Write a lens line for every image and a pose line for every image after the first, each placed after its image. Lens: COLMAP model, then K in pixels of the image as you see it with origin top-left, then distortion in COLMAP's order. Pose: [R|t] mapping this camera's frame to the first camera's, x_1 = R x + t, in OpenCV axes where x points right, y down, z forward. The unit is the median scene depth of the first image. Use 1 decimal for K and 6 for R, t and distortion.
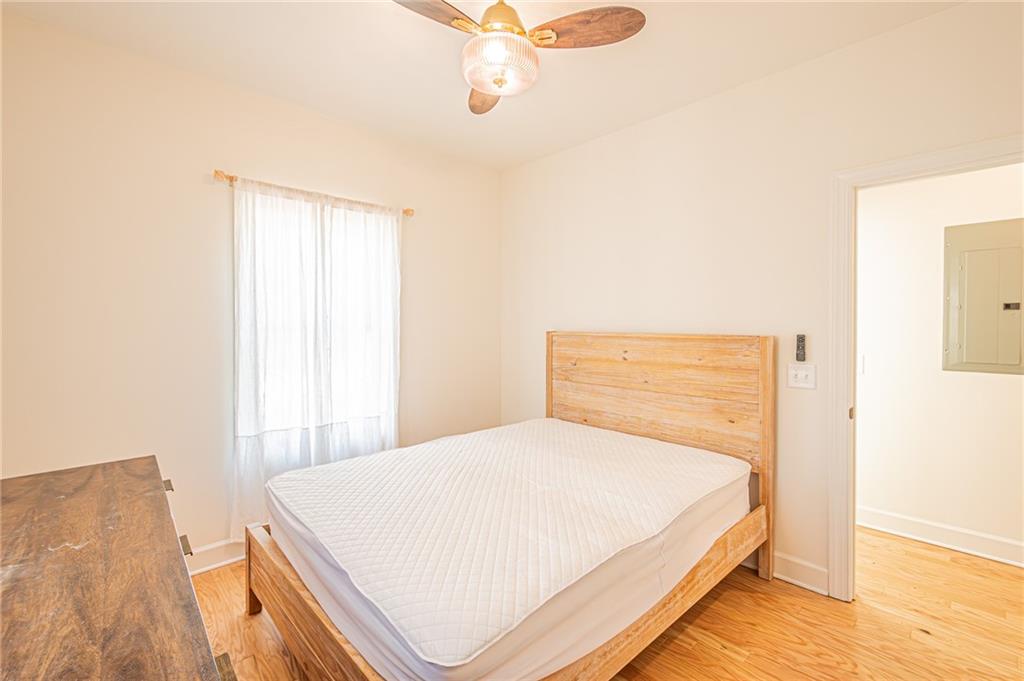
lens RADIAL K [[446.8, 0, 515.2], [0, 446.8, 332.5], [0, 0, 1]] dist [0.003073, 0.000873]
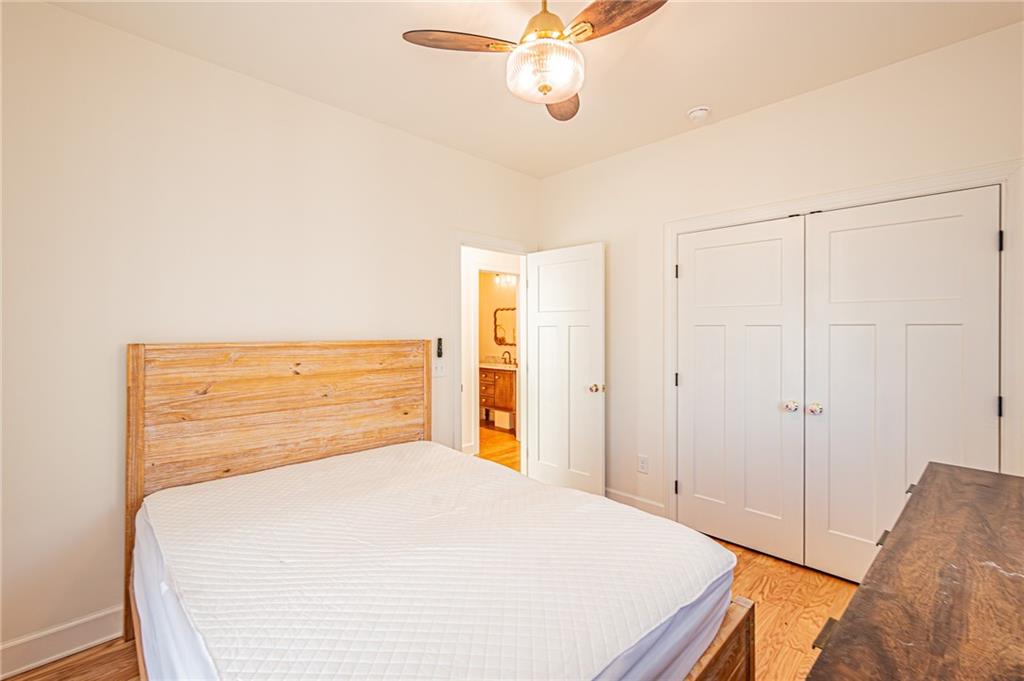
lens RADIAL K [[446.8, 0, 512.4], [0, 446.8, 334.2], [0, 0, 1]] dist [0.003073, 0.000873]
pose [[-0.015091, -0.009300, 0.999843, -0.630903], [0.018888, 0.999776, 0.009585, -0.013821], [-0.999708, 0.019030, -0.014912, 0.669038]]
